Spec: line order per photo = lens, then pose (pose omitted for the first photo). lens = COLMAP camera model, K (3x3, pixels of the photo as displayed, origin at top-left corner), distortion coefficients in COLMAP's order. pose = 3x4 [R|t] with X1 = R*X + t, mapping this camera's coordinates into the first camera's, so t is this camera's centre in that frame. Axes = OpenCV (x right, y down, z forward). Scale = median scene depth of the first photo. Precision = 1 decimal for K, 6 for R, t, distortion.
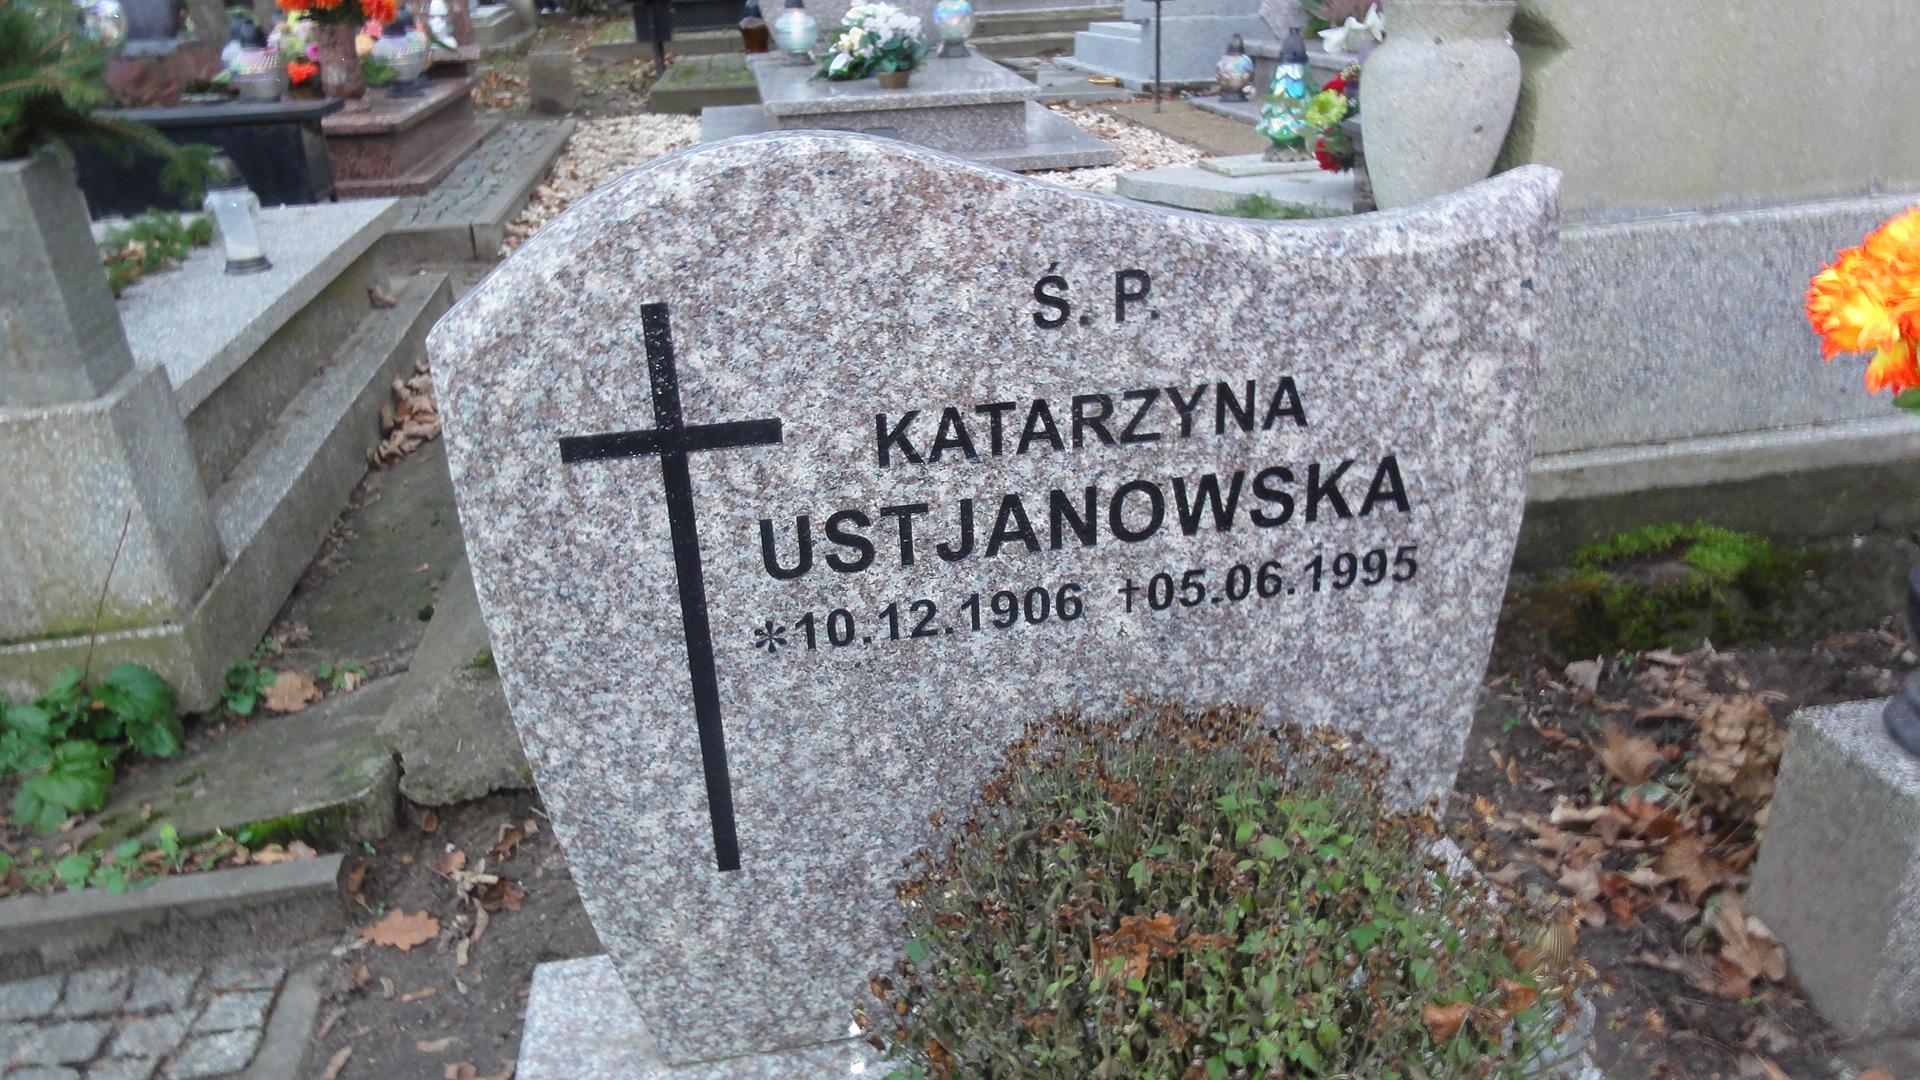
lens RADIAL K [[1328.4, 0, 957.9], [0, 1328.4, 540.7], [0, 0, 1]] dist [0.004207, 0.003665]
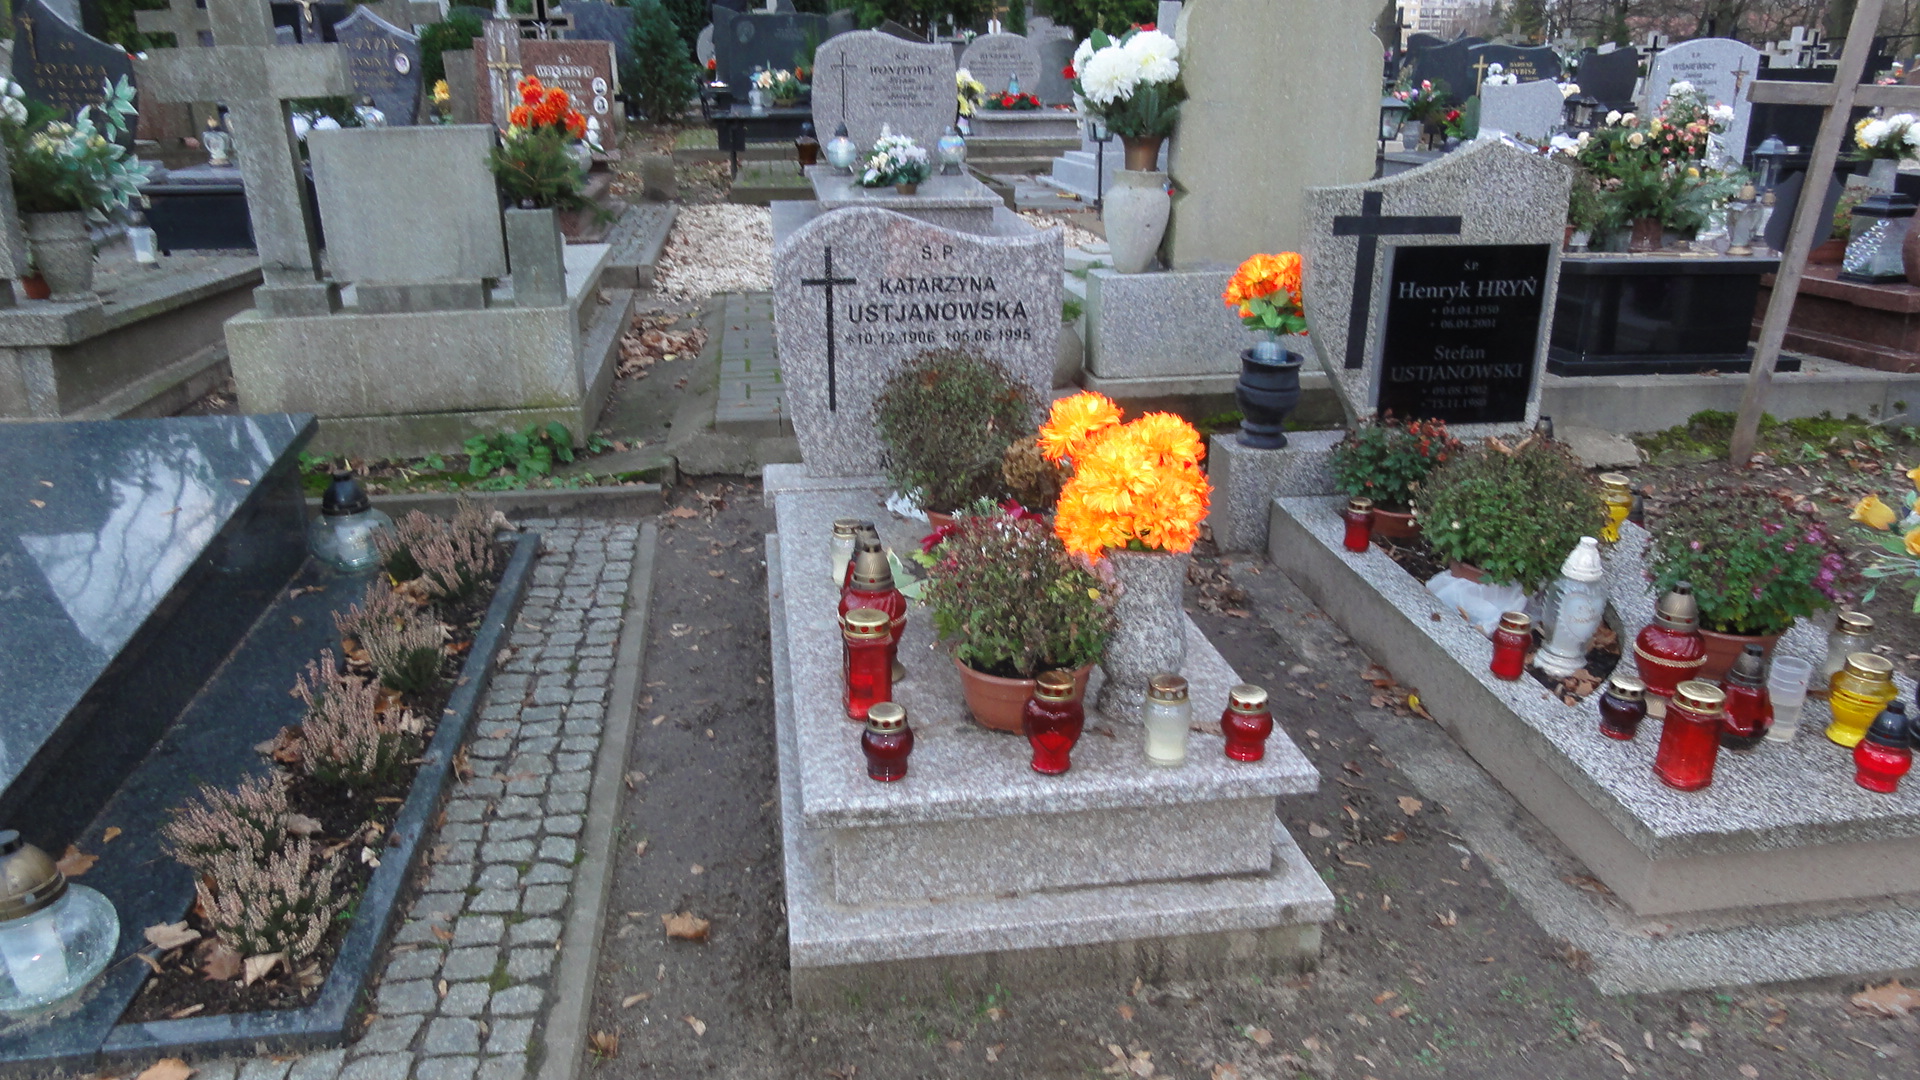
lens RADIAL K [[1328.4, 0, 961.2], [0, 1328.4, 543.1], [0, 0, 1]] dist [0.004207, 0.003665]
pose [[0.998844, 0.047998, -0.002709, 0.120551], [-0.048068, 0.996285, -0.071450, 0.512908], [-0.000731, 0.071498, 0.997440, -1.539725]]
